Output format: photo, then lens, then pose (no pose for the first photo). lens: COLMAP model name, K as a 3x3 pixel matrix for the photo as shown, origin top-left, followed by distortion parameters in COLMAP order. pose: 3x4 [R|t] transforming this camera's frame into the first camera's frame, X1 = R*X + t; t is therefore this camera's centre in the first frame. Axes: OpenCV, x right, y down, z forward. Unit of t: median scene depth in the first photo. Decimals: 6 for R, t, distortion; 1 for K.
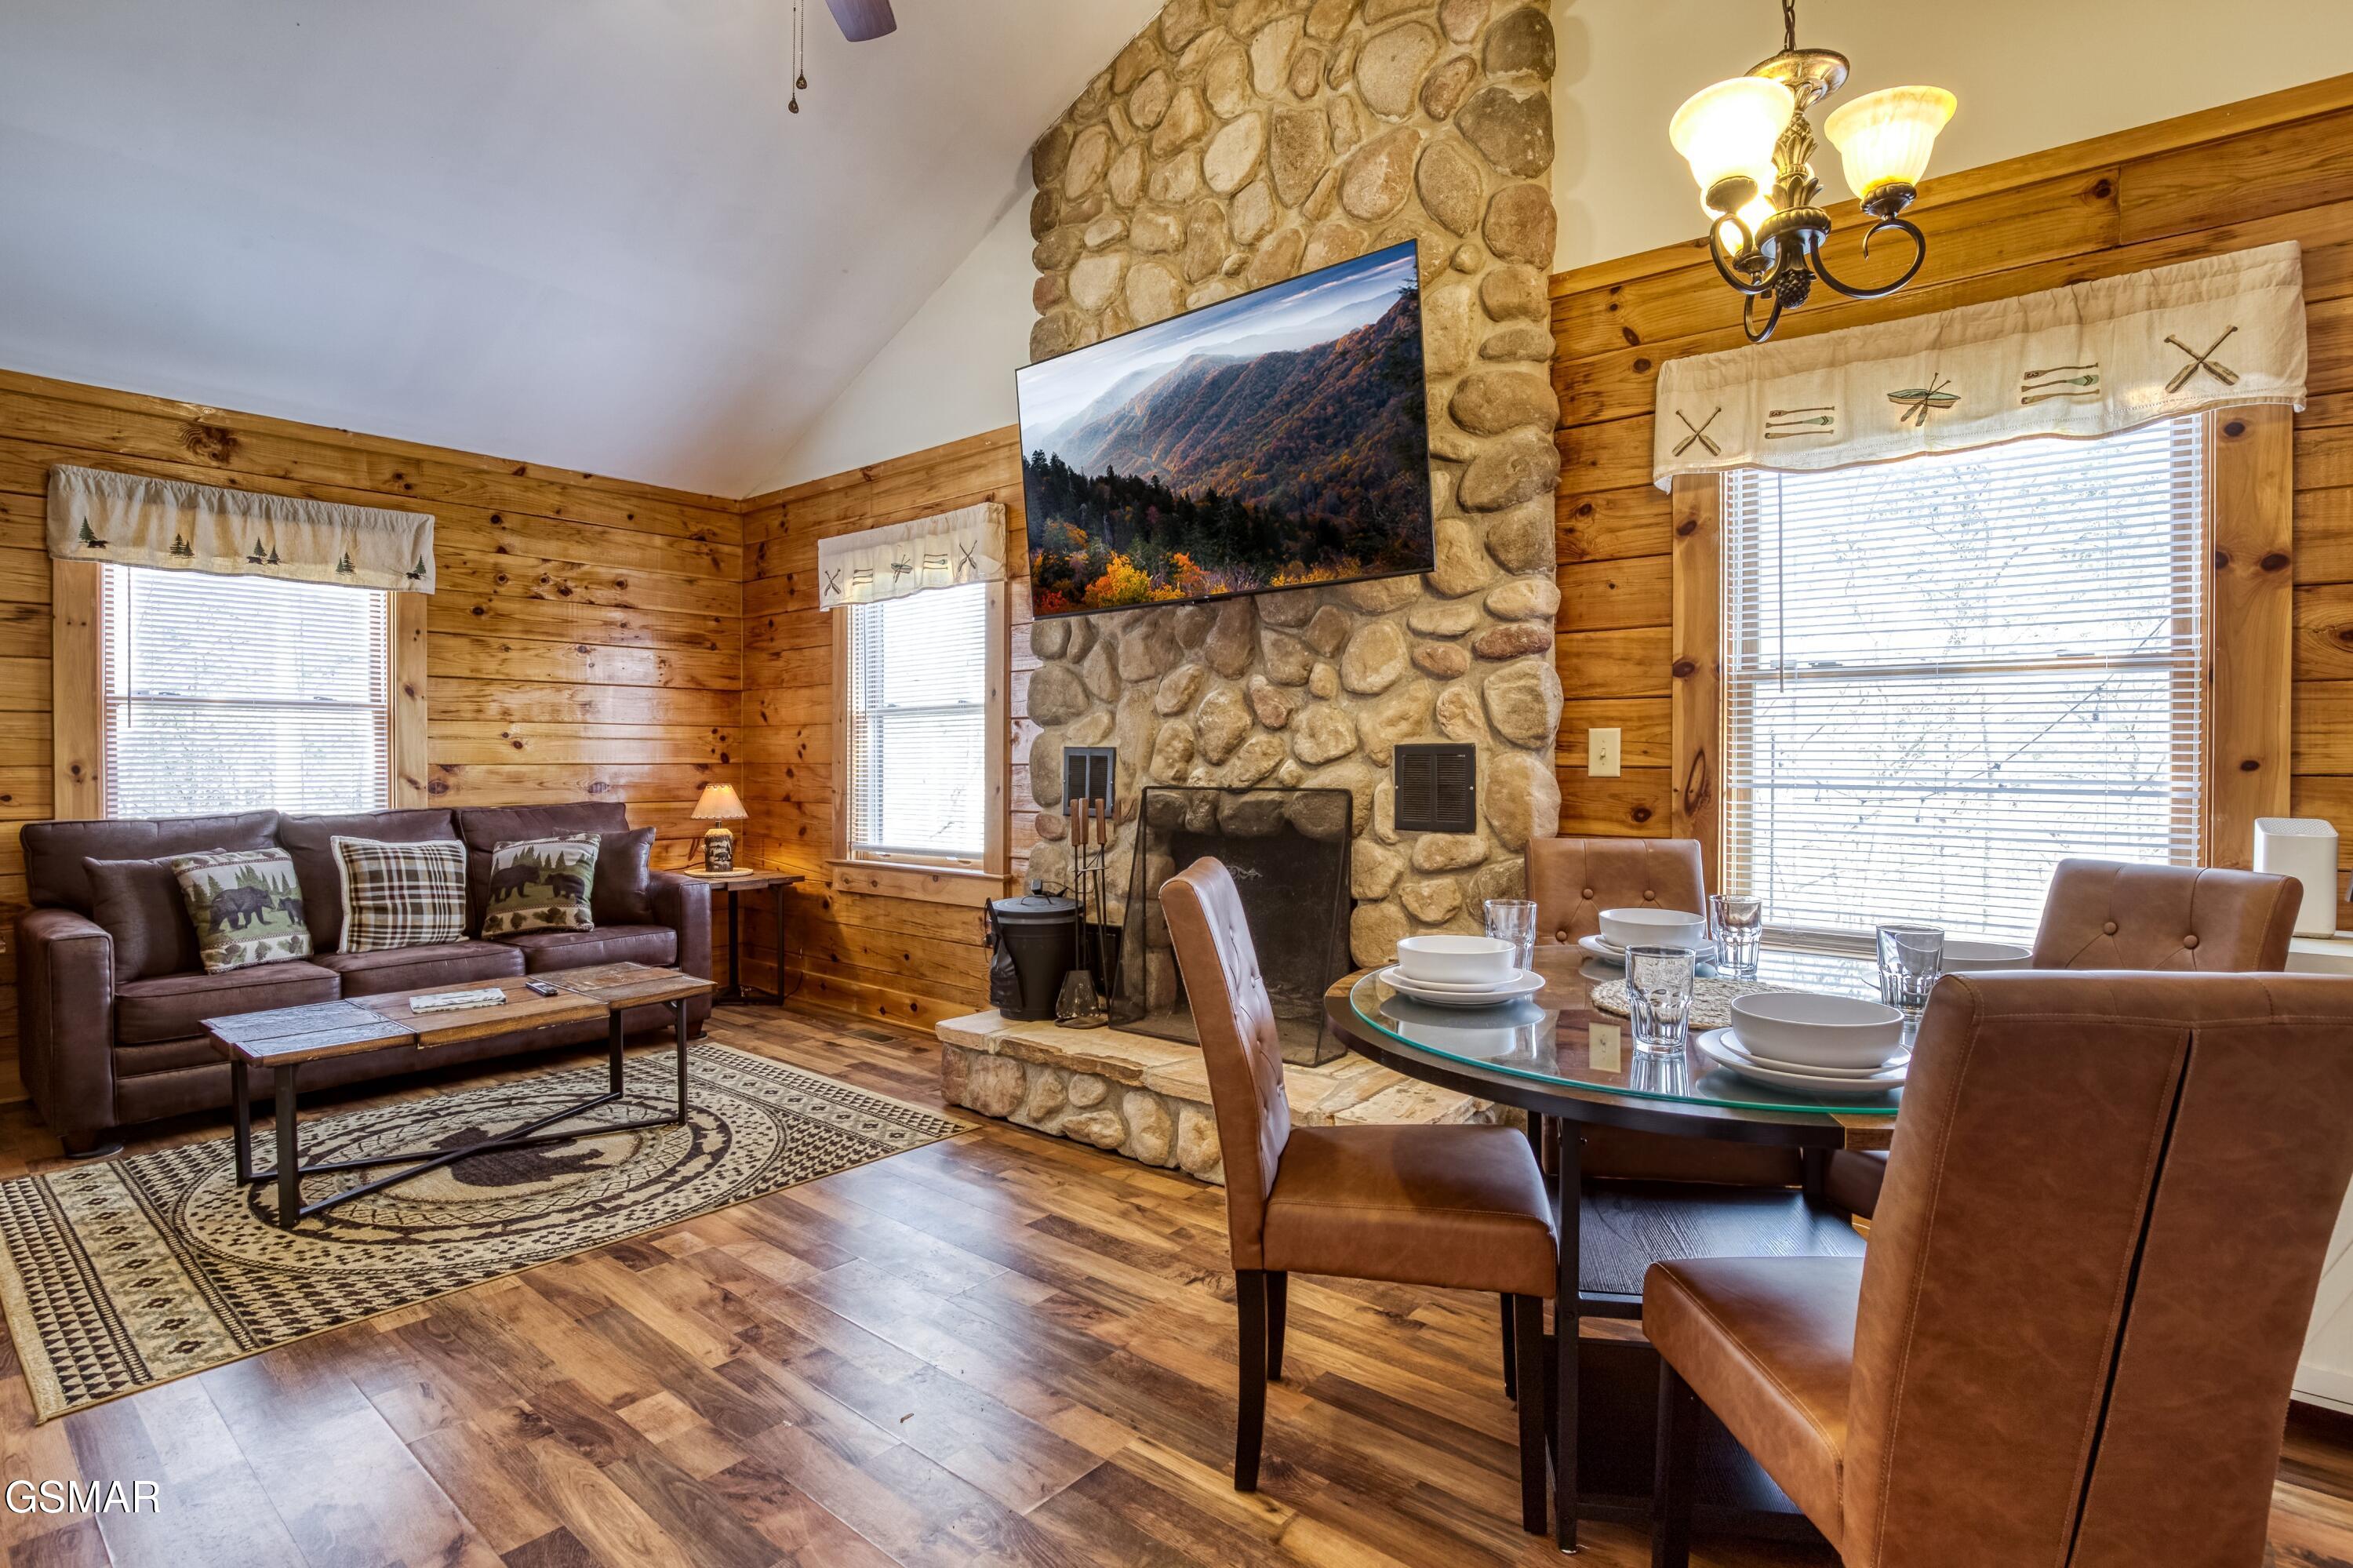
lens RADIAL K [[1135.6, 0, 1166.9], [0, 1135.6, 773.3], [0, 0, 1]] dist [-0.000854, 0.000084]
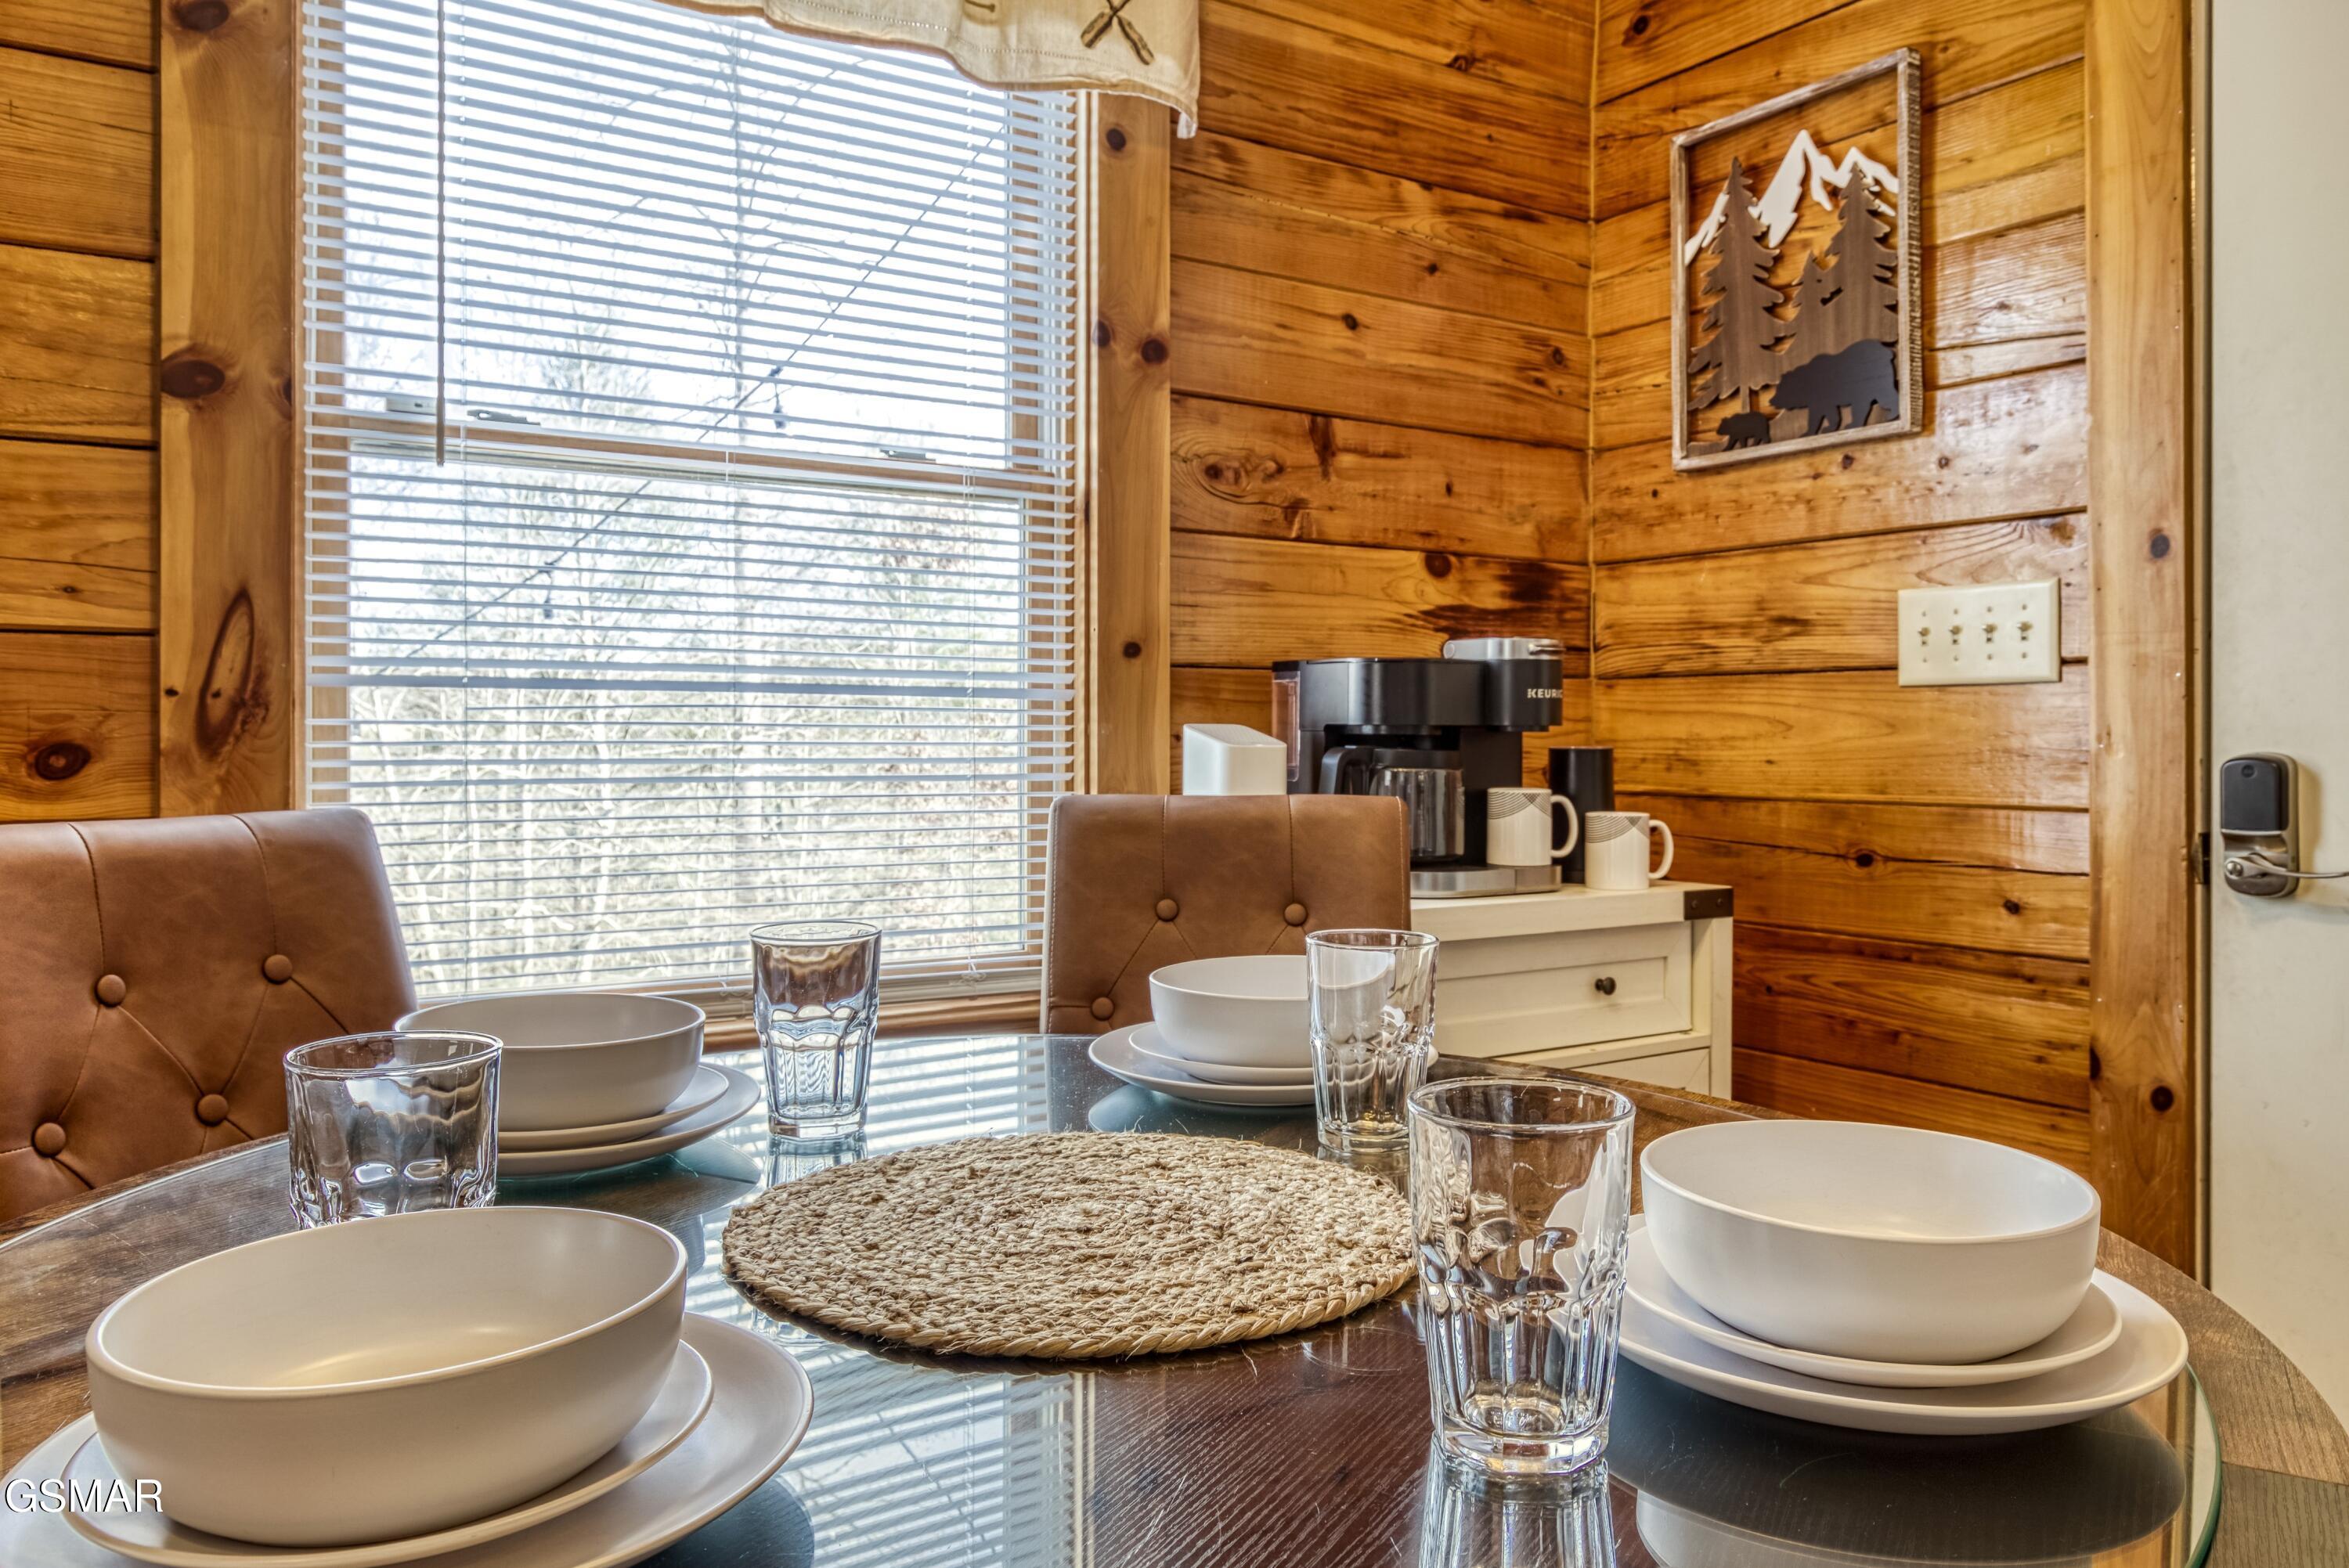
lens RADIAL K [[1741.3, 0, 1129.5], [0, 1741.3, 735.4], [0, 0, 1]] dist [0.002341, 0.003562]
pose [[0.291579, -0.000824, 0.956546, -0.019441], [0.009078, 0.999957, -0.001906, 0.035828], [-0.956504, 0.009239, 0.291574, 0.556365]]
